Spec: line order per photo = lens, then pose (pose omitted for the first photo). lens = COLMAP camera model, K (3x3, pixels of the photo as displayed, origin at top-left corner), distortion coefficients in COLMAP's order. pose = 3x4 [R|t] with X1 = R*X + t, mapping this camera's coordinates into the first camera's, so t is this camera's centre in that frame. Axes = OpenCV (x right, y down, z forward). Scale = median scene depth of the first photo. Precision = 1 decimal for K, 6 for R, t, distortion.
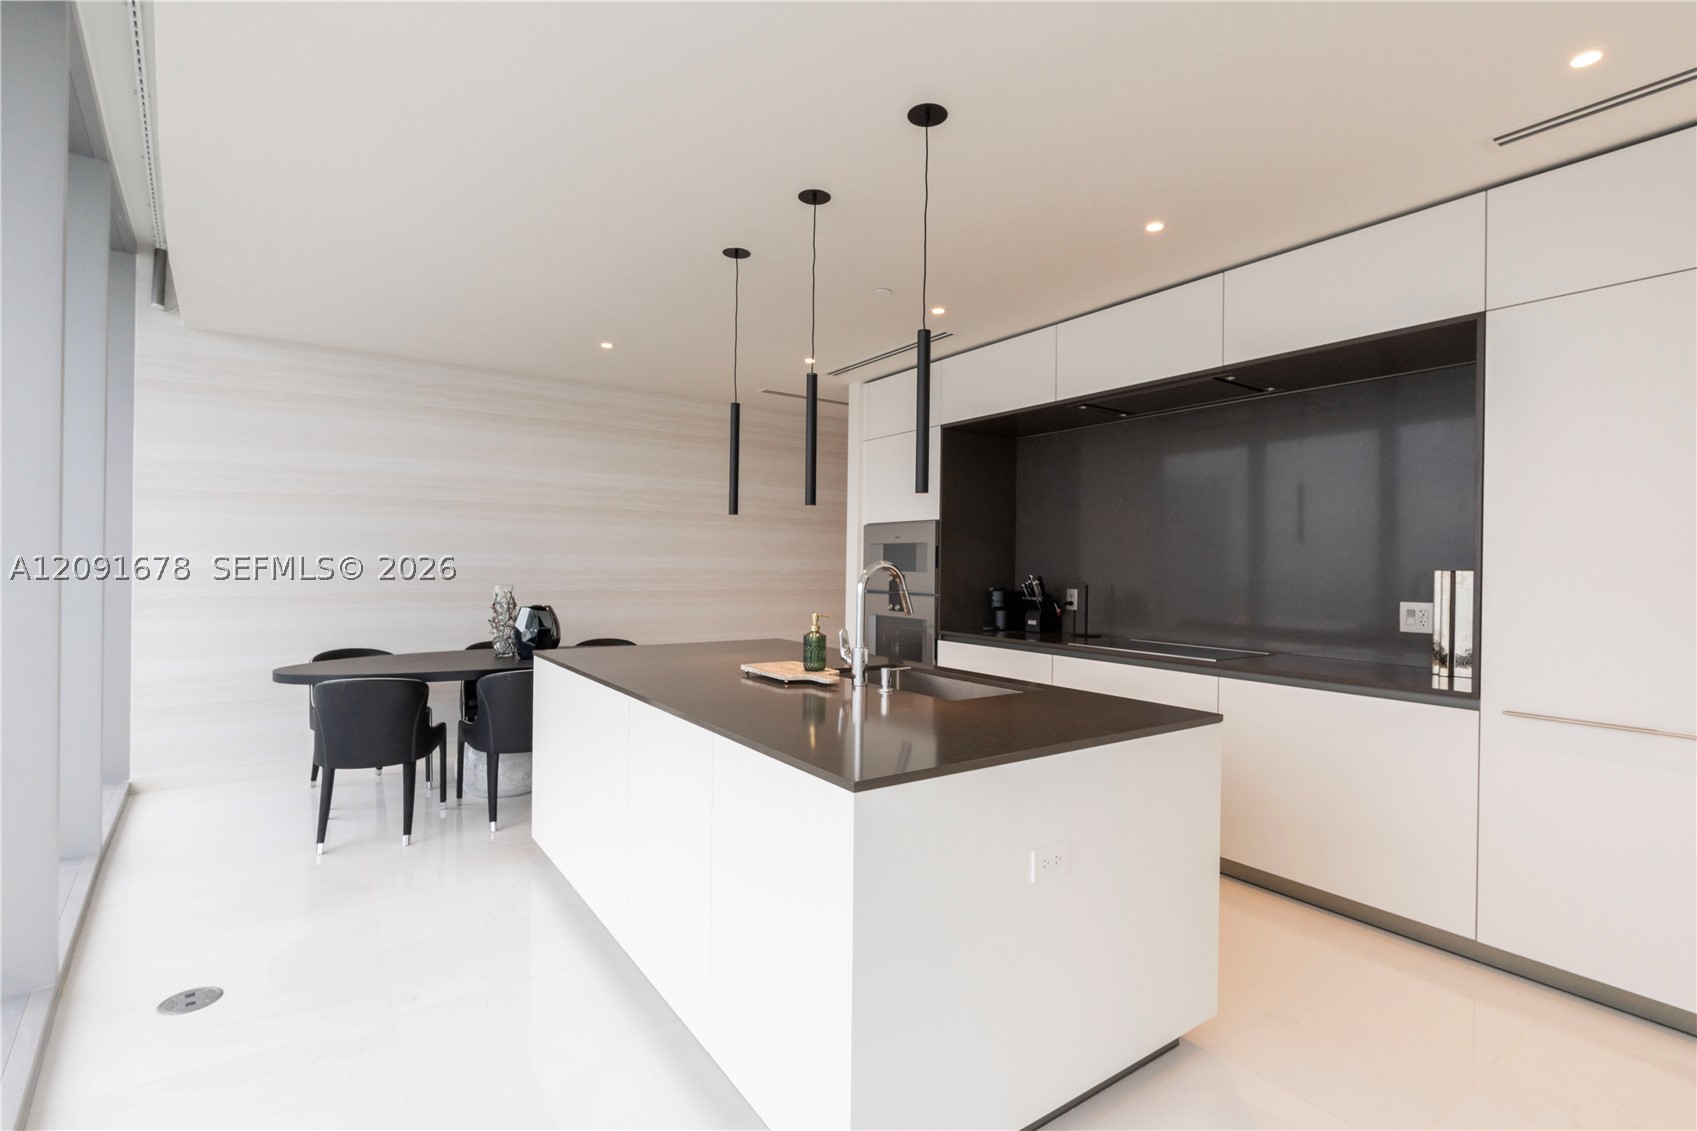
lens RADIAL K [[770.1, 0, 848.5], [0, 770.1, 565.5], [0, 0, 1]] dist [-0.002336, -0.000342]
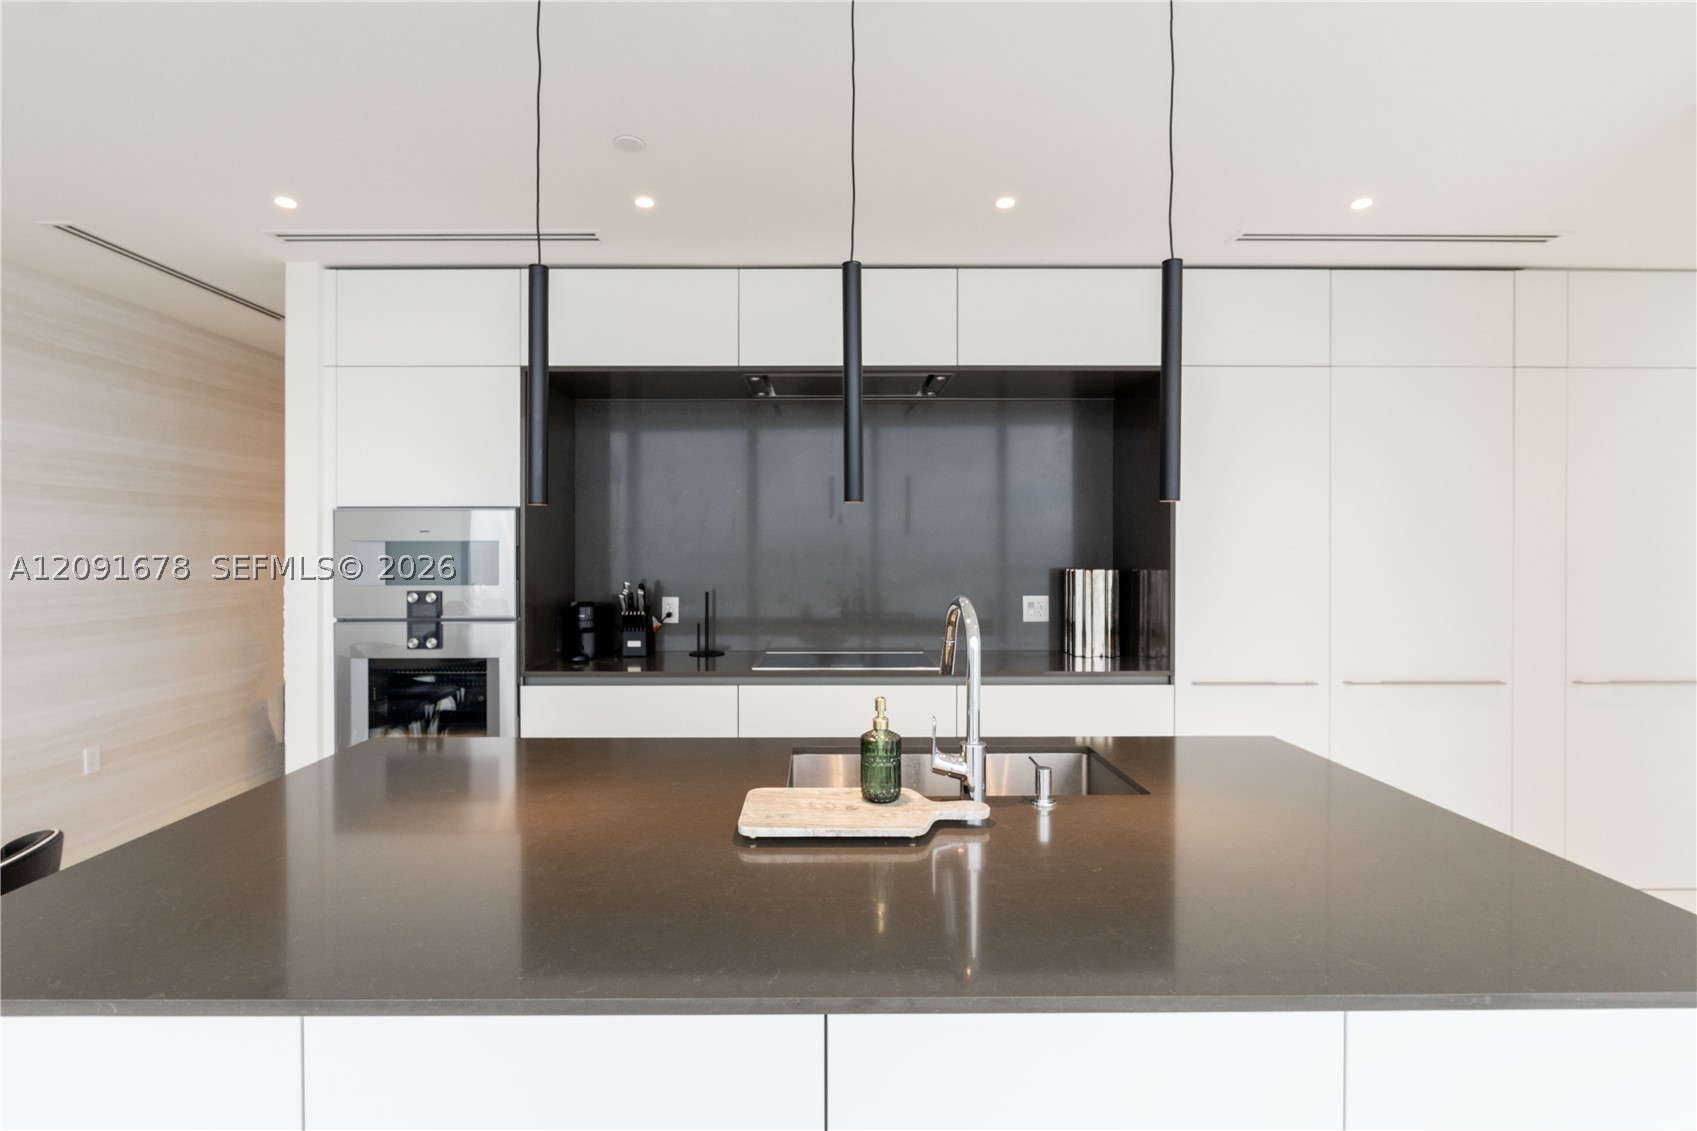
lens RADIAL K [[800.4, 0, 795.3], [0, 800.4, 546.2], [0, 0, 1]] dist [-0.002003, -0.000154]
pose [[0.597396, -0.015262, 0.801801, -0.300655], [0.013068, 0.999871, 0.009295, -0.028800], [-0.801840, 0.004925, 0.597519, 0.388195]]
